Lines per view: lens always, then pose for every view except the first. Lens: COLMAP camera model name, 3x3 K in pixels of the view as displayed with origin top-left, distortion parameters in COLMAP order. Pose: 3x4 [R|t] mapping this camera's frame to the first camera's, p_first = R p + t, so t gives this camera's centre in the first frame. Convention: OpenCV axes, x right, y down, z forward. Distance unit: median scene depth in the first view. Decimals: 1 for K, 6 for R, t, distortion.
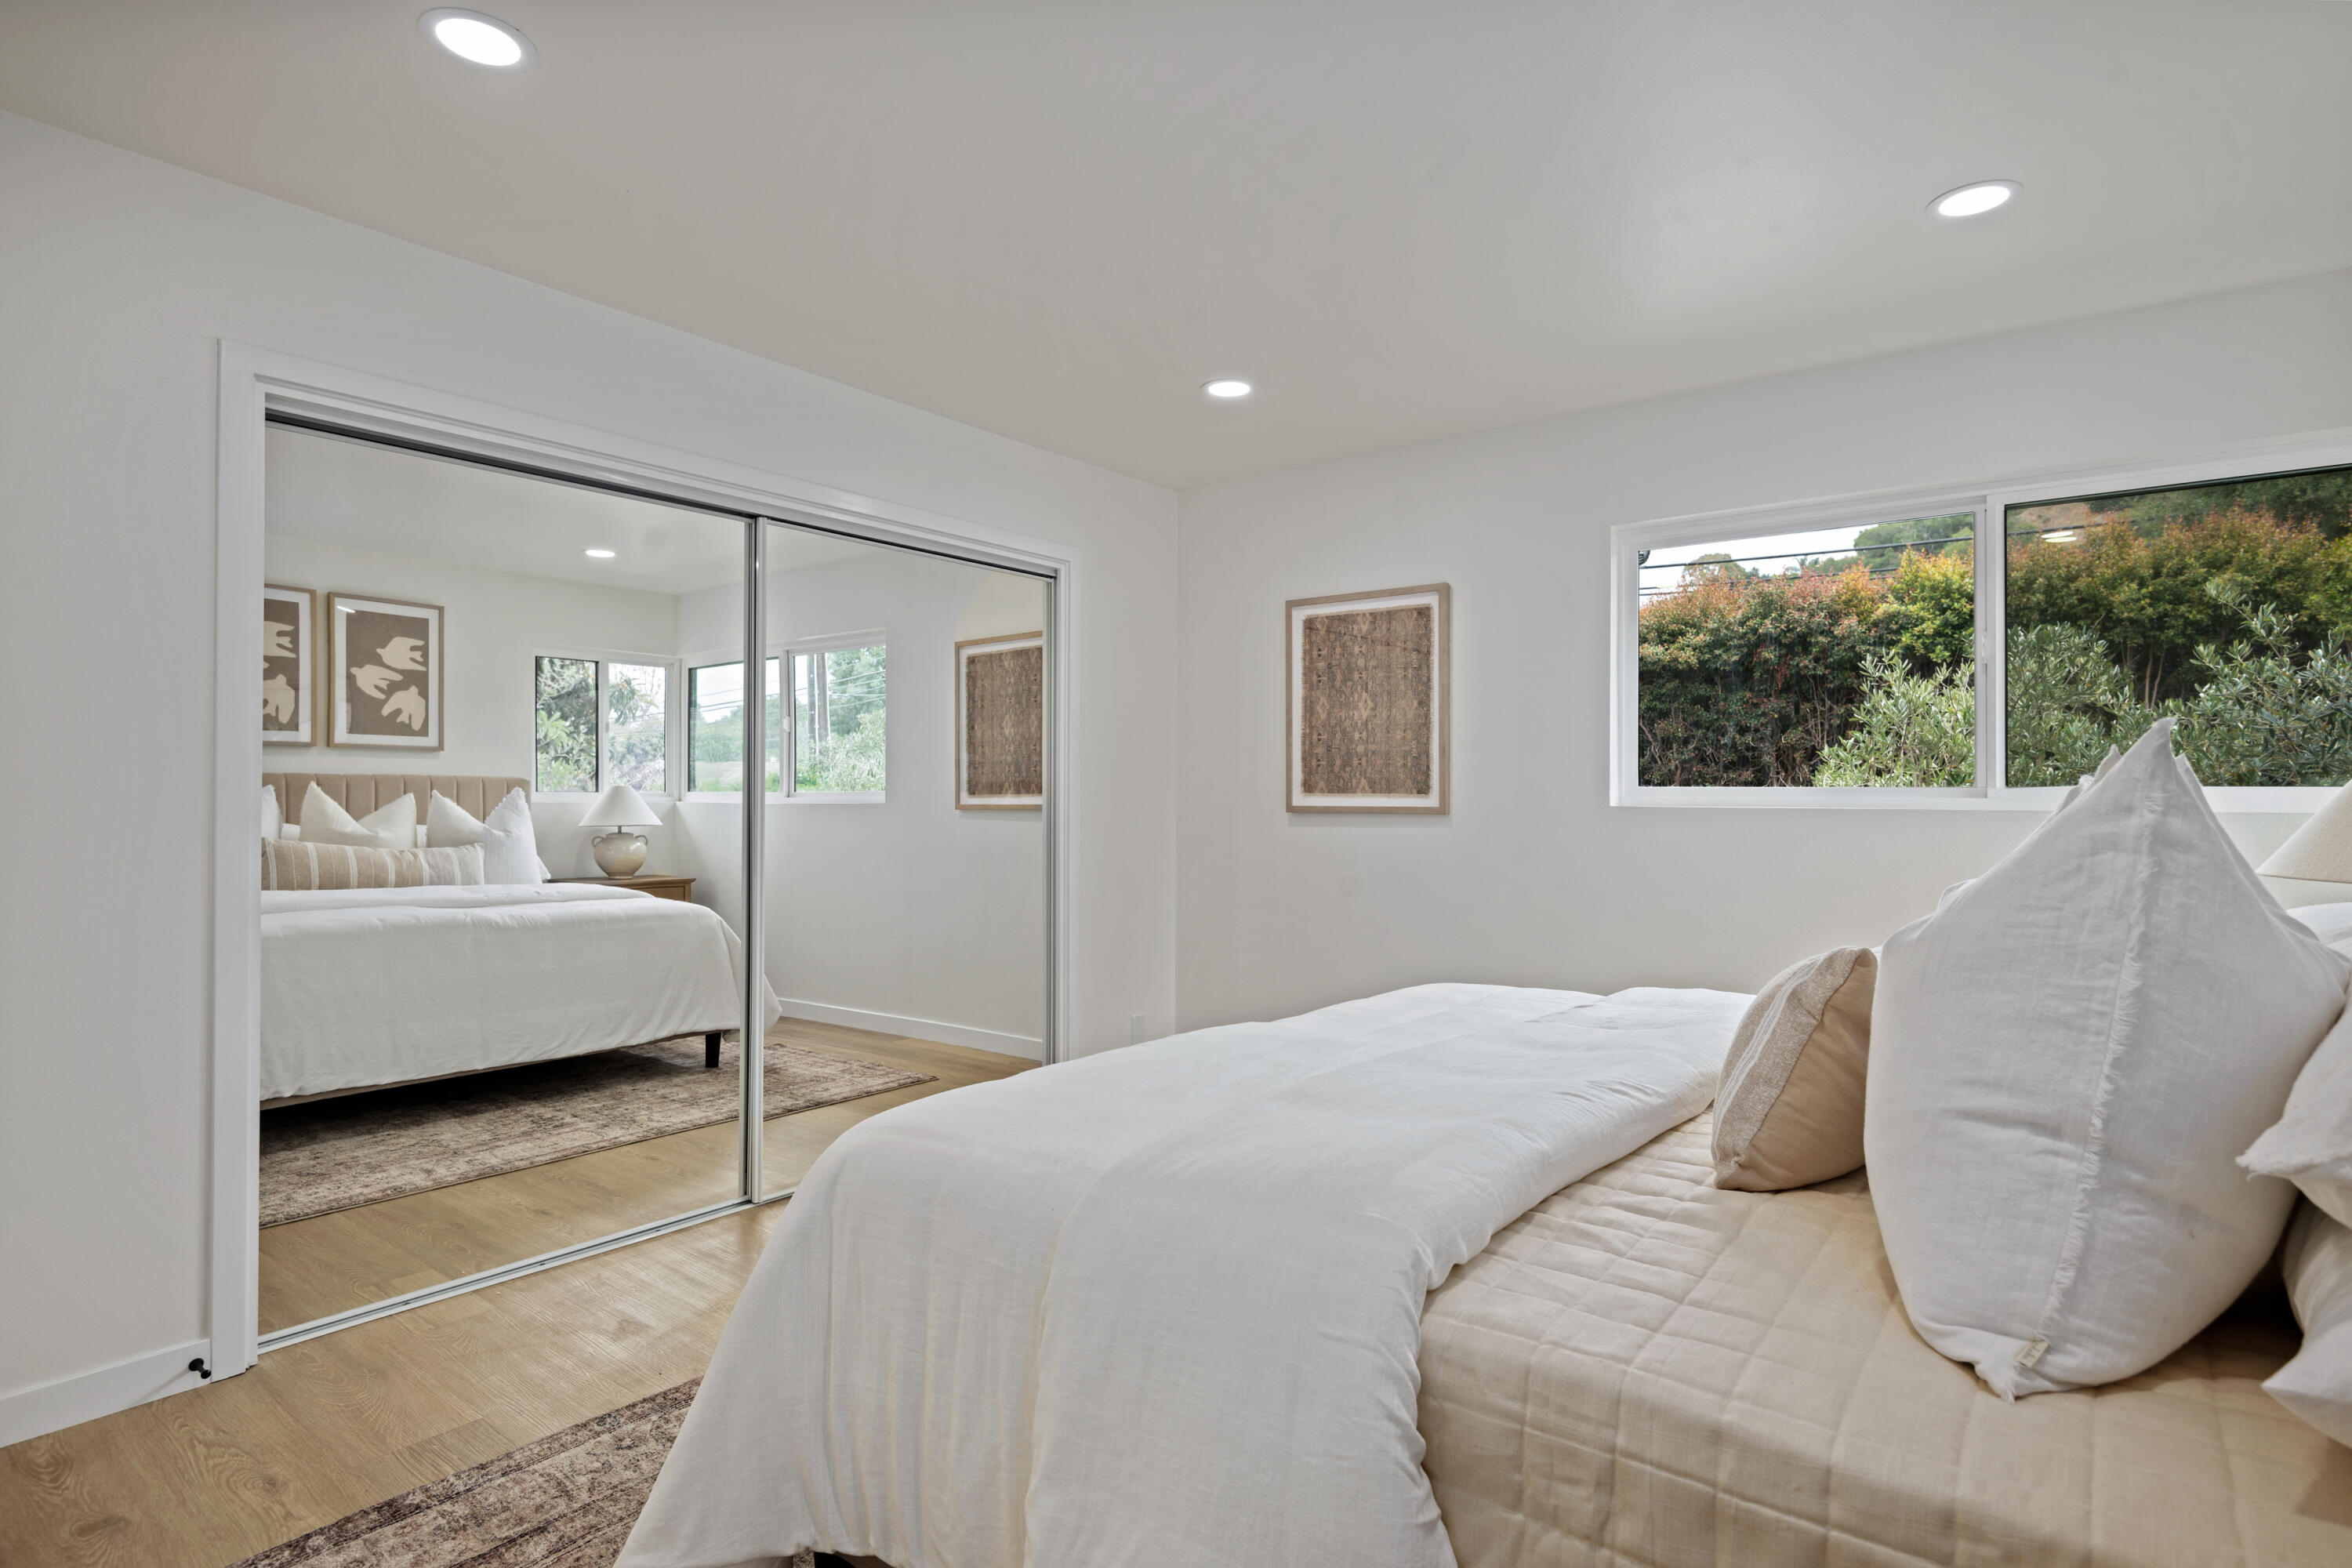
lens RADIAL K [[1247.9, 0, 1177.0], [0, 1247.9, 790.6], [0, 0, 1]] dist [-0.000161, 0.000054]
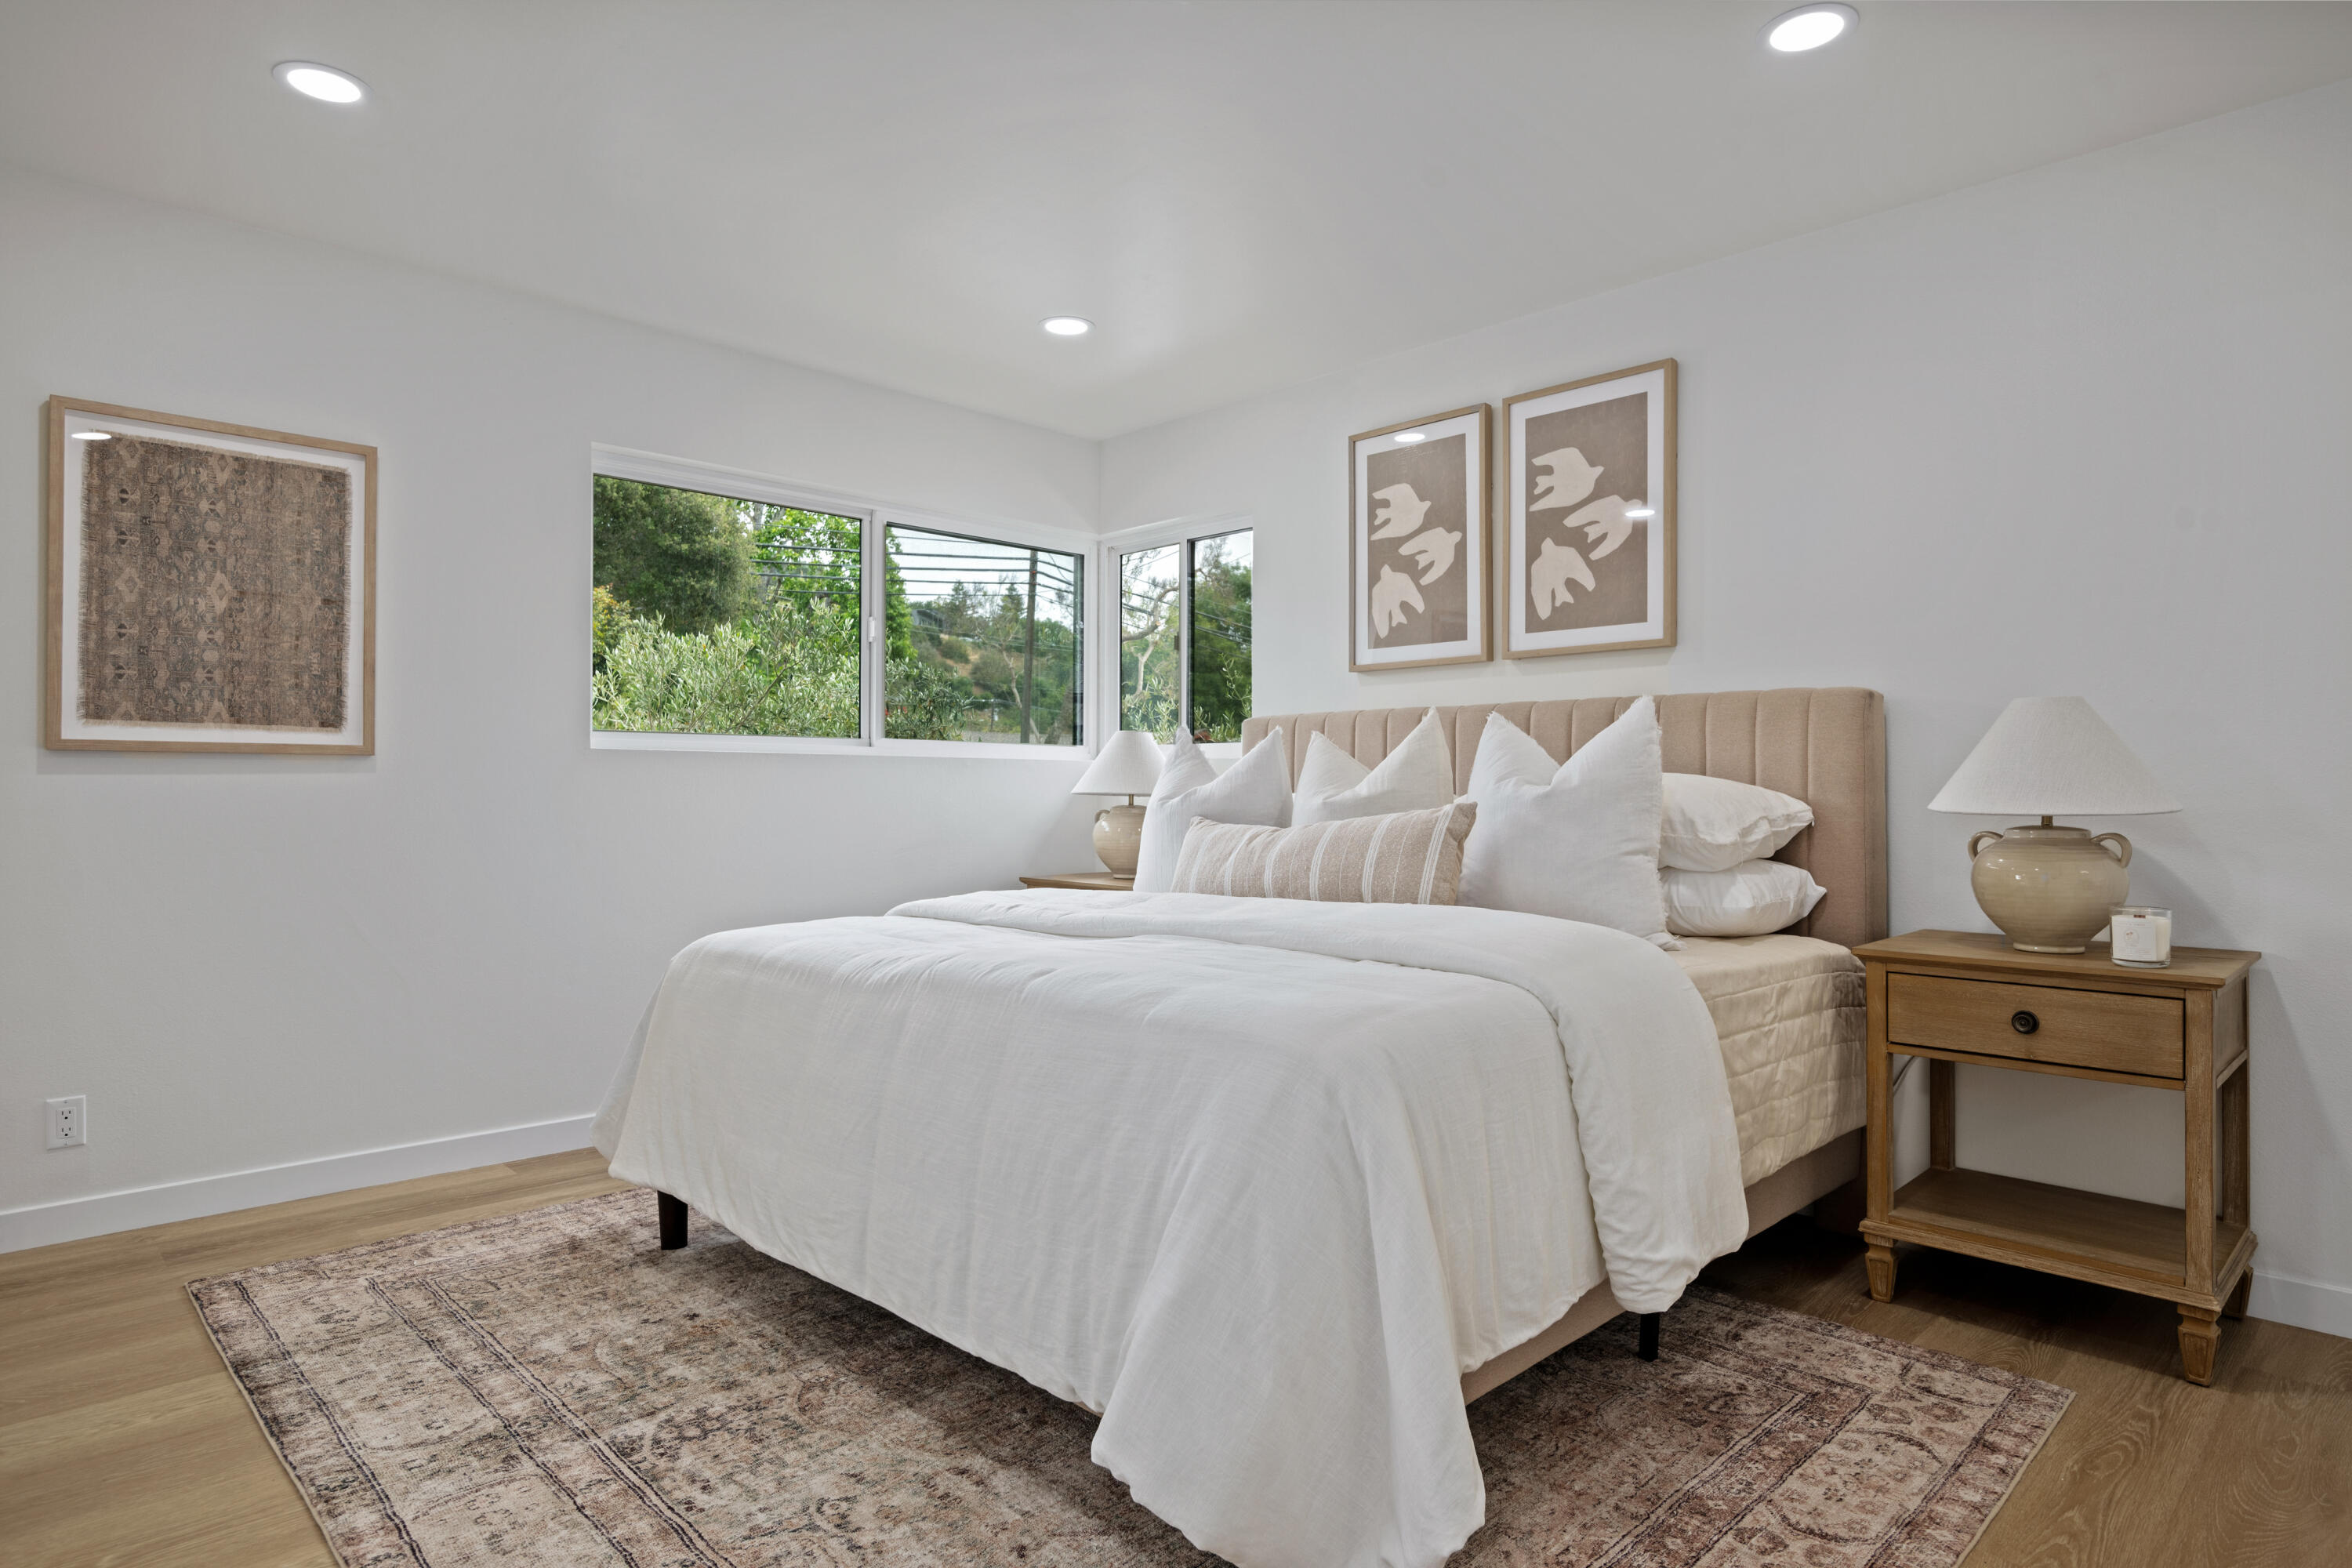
lens RADIAL K [[1314.3, 0, 1176.0], [0, 1314.3, 779.0], [0, 0, 1]] dist [0.000364, -0.000079]
pose [[0.110248, 0.001567, 0.993903, -0.490642], [-0.006413, 0.999979, -0.000866, 0.029262], [-0.993883, -0.006278, 0.110255, 0.406732]]
